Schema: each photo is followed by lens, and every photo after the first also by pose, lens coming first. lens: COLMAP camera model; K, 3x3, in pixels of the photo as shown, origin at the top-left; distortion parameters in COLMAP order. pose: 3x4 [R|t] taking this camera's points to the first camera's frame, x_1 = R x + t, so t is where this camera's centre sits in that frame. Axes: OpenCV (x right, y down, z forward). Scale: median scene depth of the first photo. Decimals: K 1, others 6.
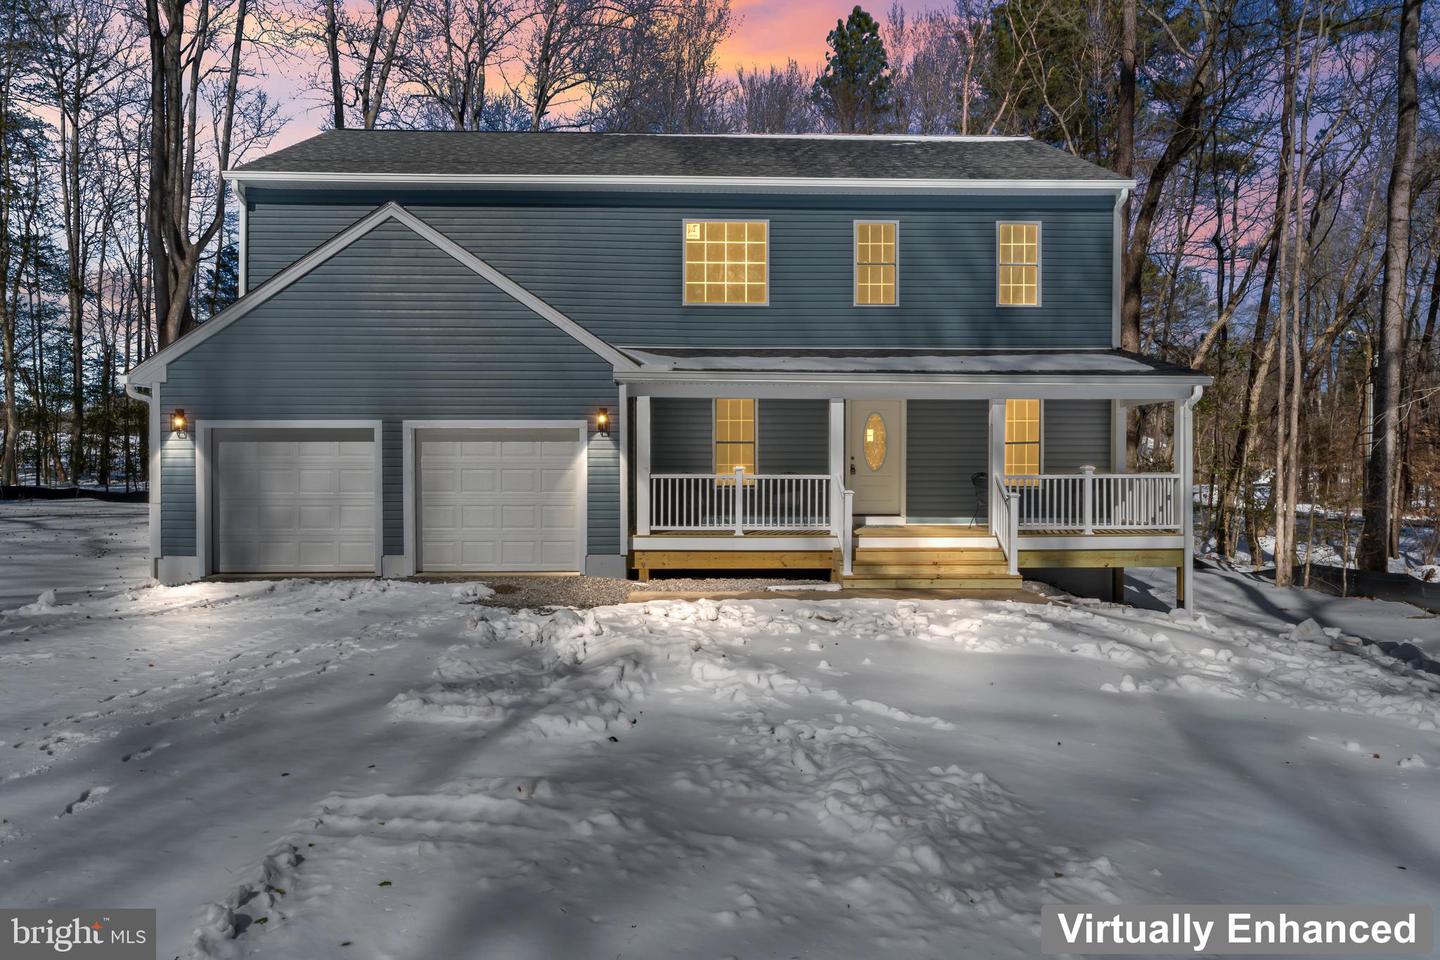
lens RADIAL K [[968.9, 0, 720.0], [0, 968.9, 480.0], [0, 0, 1]] dist [0.000714, 0.005587]
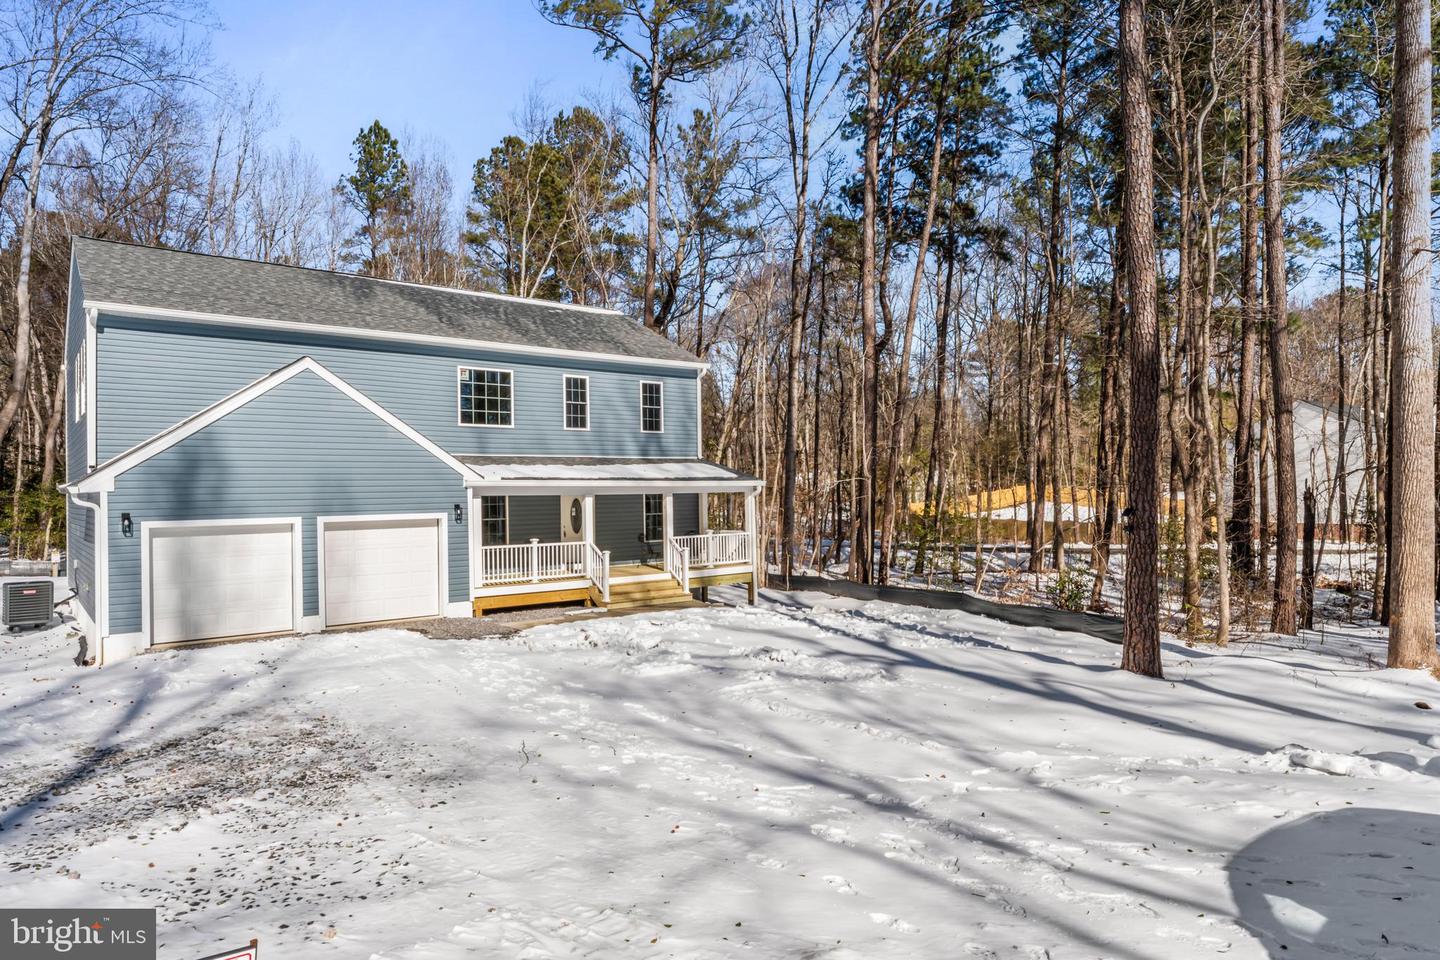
lens RADIAL K [[880.6, 0, 720.0], [0, 880.6, 480.0], [0, 0, 1]] dist [0.000708, -0.000059]
pose [[0.797483, -0.002967, 0.603335, -0.622627], [0.018970, 0.999617, -0.020158, -0.077060], [-0.603044, 0.027521, 0.797233, -0.341114]]
